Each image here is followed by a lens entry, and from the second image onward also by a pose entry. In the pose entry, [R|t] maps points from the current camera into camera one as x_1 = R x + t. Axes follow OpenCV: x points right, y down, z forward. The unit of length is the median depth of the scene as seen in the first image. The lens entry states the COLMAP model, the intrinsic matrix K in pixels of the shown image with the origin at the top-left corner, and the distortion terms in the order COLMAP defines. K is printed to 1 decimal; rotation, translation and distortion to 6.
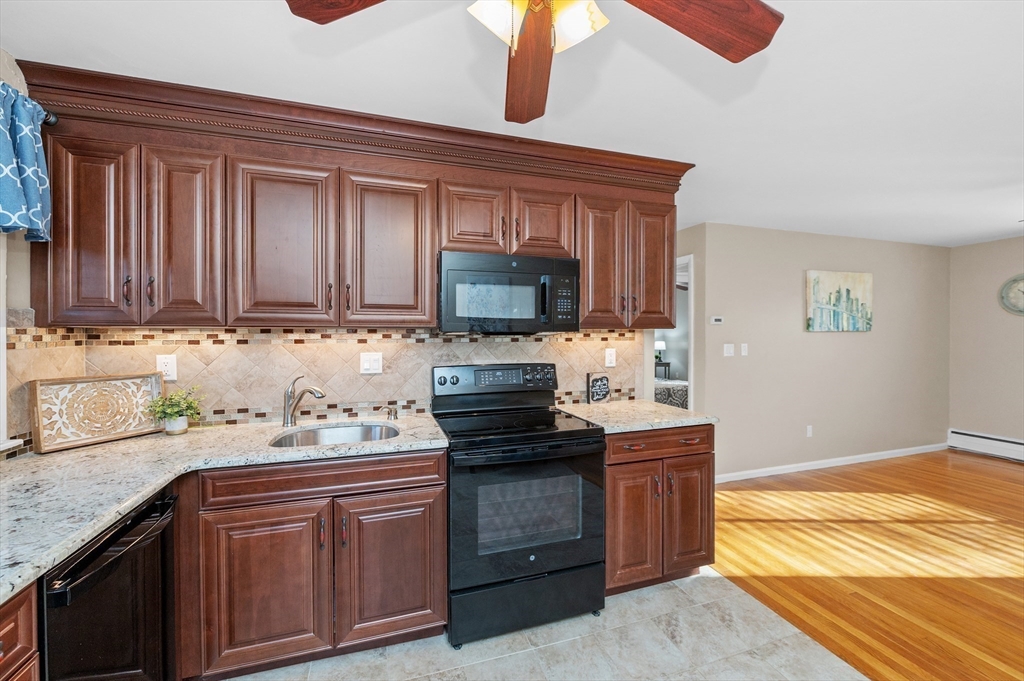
lens RADIAL K [[407.4, 0, 517.3], [0, 407.4, 337.5], [0, 0, 1]] dist [-0.012941, -0.000371]
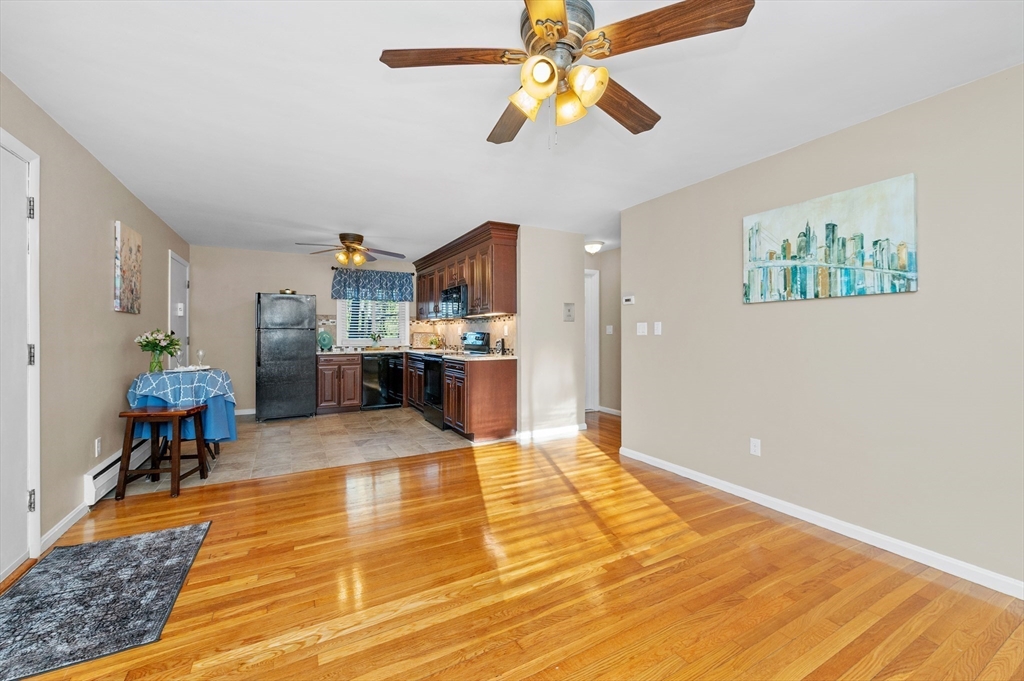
lens RADIAL K [[415.7, 0, 515.5], [0, 415.7, 333.5], [0, 0, 1]] dist [-0.006062, -0.000275]
pose [[0.187048, 0.002495, -0.982348, 1.999757], [-0.007786, 0.999969, 0.001057, 0.059184], [0.982320, 0.007451, 0.187062, 0.689192]]
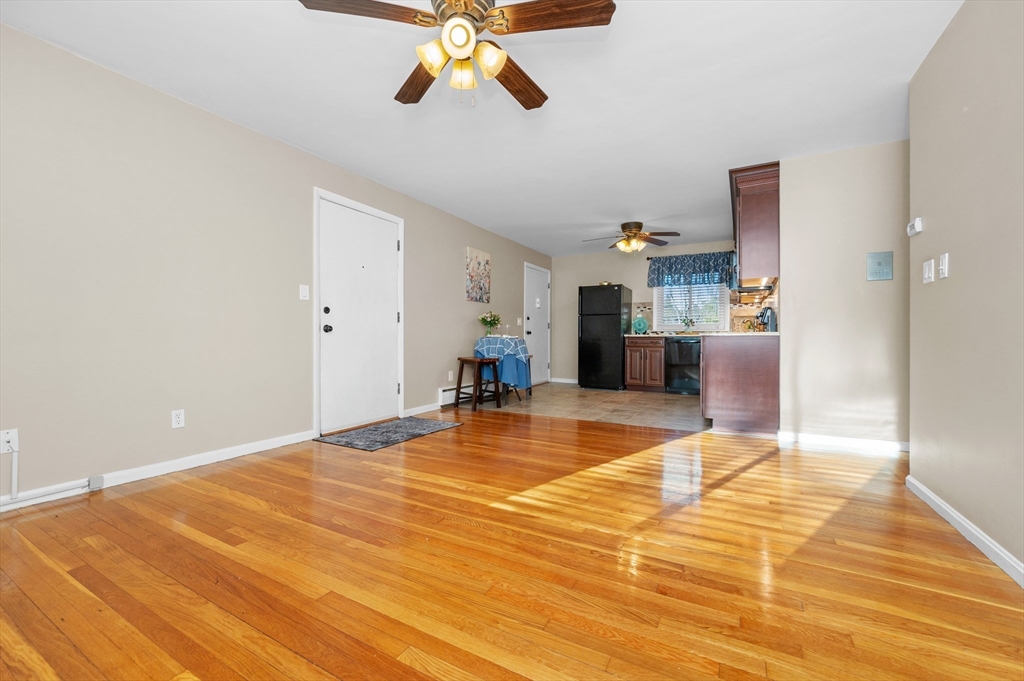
lens RADIAL K [[413.1, 0, 512.0], [0, 413.1, 340.5], [0, 0, 1]] dist [-0.001245, -0.000197]
pose [[-0.730534, 0.005591, -0.682853, 1.835825], [-0.007754, 0.999834, 0.016483, 0.165177], [0.682832, 0.017336, -0.730370, 1.397120]]
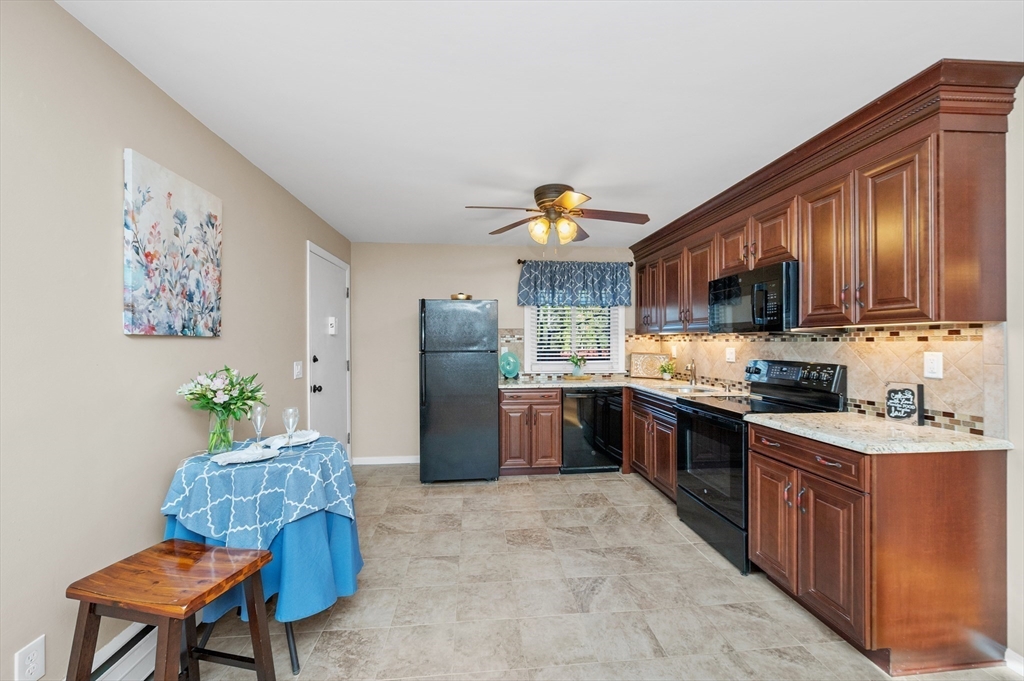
lens RADIAL K [[402.0, 0, 510.8], [0, 402.0, 343.4], [0, 0, 1]] dist [0.000626, -0.000057]
pose [[-0.222144, 0.007647, -0.974984, 1.057349], [-0.004564, 0.999950, 0.008882, 0.008947], [0.975003, 0.006423, -0.222098, 0.432599]]
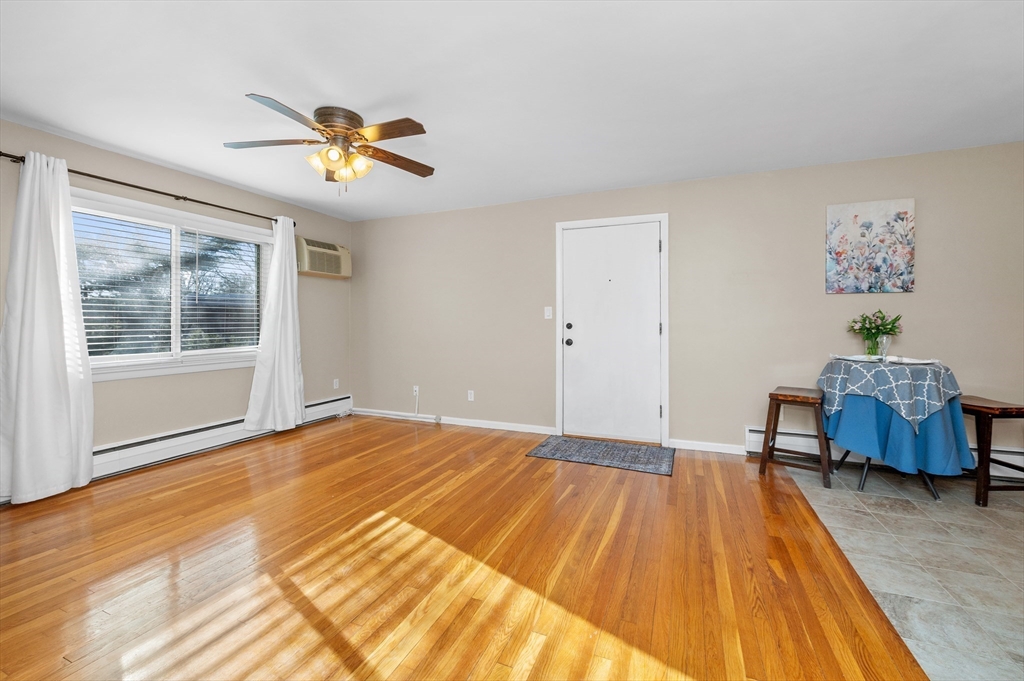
lens RADIAL K [[416.7, 0, 516.0], [0, 416.7, 321.9], [0, 0, 1]] dist [-0.007998, -0.000150]
pose [[-0.758582, 0.006977, 0.651541, 0.535266], [0.007806, 0.999968, -0.001620, 0.081439], [-0.651531, 0.003857, -0.758612, 1.301210]]
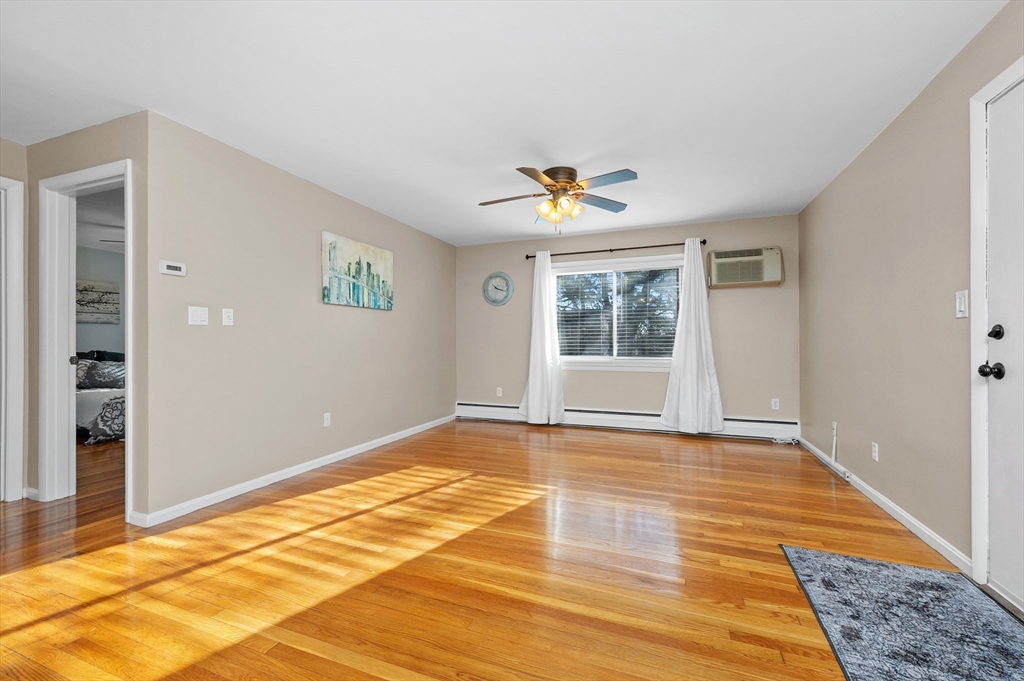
lens RADIAL K [[411.7, 0, 507.8], [0, 411.7, 348.0], [0, 0, 1]] dist [0.001069, -0.000046]
pose [[0.630685, -0.008163, 0.775996, 0.424954], [0.003987, 0.999966, 0.007278, 0.110725], [-0.776028, -0.001496, 0.630696, 0.222007]]
